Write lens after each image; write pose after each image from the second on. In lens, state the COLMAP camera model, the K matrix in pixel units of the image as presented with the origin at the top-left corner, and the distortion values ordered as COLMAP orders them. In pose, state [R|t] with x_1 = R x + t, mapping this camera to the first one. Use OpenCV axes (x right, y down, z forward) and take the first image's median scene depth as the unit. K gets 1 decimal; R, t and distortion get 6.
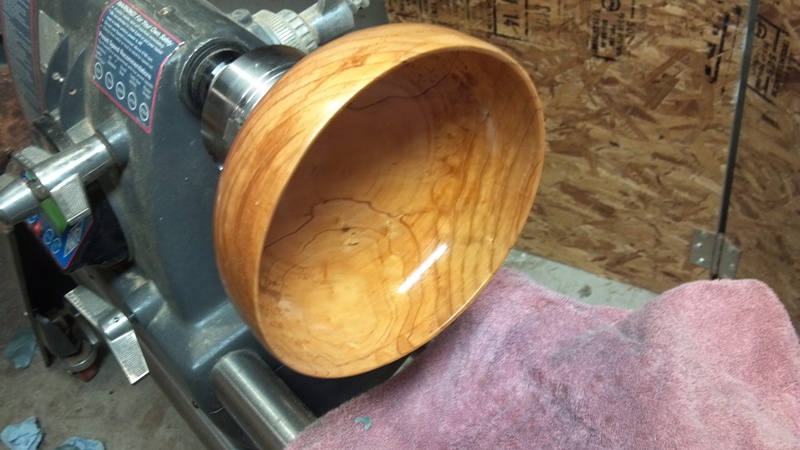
lens RADIAL K [[852.5, 0, 405.1], [0, 852.5, 237.1], [0, 0, 1]] dist [0.067473, -0.266536]
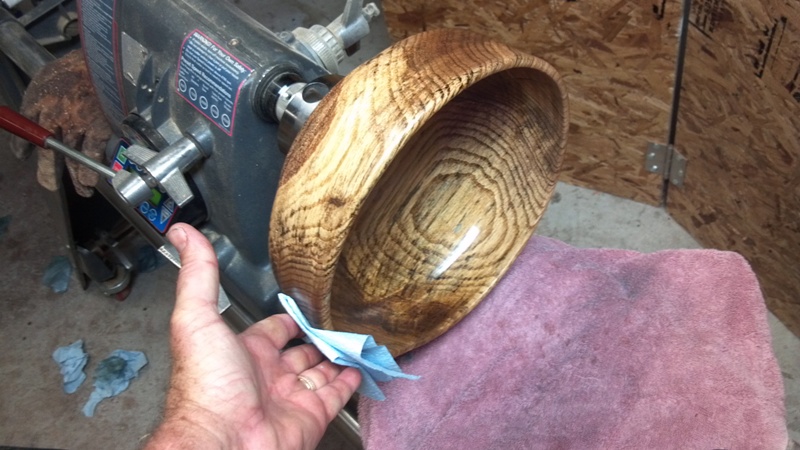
lens RADIAL K [[857.0, 0, 399.5], [0, 857.0, 247.1], [0, 0, 1]] dist [0.050064, -0.213606]
pose [[0.998071, -0.058370, 0.021142, -0.033391], [0.054809, 0.988423, 0.141475, -0.058838], [-0.029155, -0.140043, 0.989716, -0.178334]]
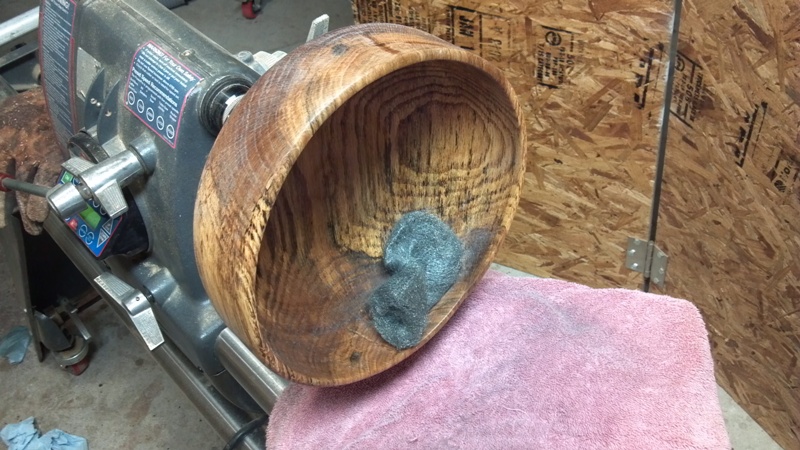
lens RADIAL K [[854.1, 0, 398.2], [0, 854.1, 243.7], [0, 0, 1]] dist [0.059021, -0.211334]
pose [[0.999498, 0.007151, 0.030850, -0.000841], [-0.006821, 0.999918, -0.010808, 0.015699], [-0.030924, 0.010592, 0.999466, -0.137610]]
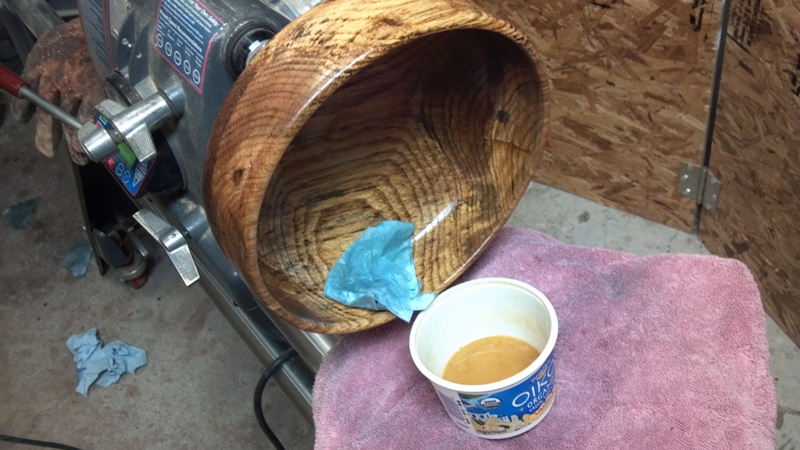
lens RADIAL K [[857.0, 0, 399.5], [0, 857.0, 247.1], [0, 0, 1]] dist [0.050064, -0.213606]
pose [[0.998883, 0.018905, -0.043316, 0.029492], [-0.014223, 0.994268, 0.105963, -0.014991], [0.045071, -0.105228, 0.993426, -0.142663]]
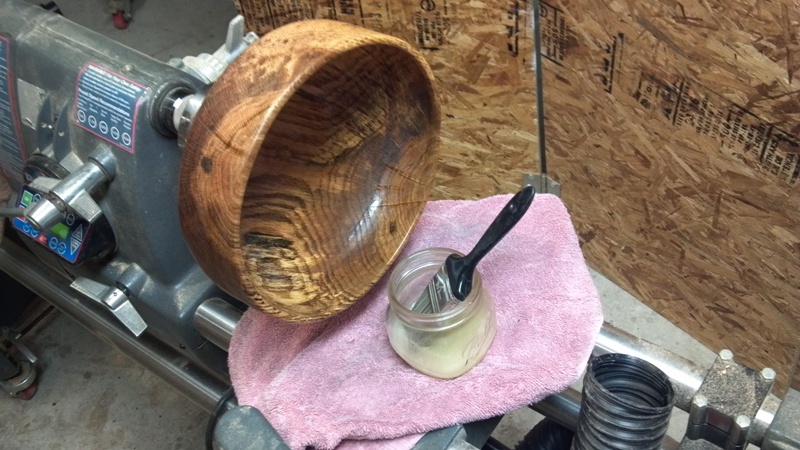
lens RADIAL K [[850.8, 0, 397.1], [0, 850.8, 244.5], [0, 0, 1]] dist [0.156139, -0.525072]
pose [[0.974249, -0.172584, 0.145102, -0.047065], [0.170605, 0.984995, 0.026071, 0.032984], [-0.147424, -0.000644, 0.989073, -0.239749]]
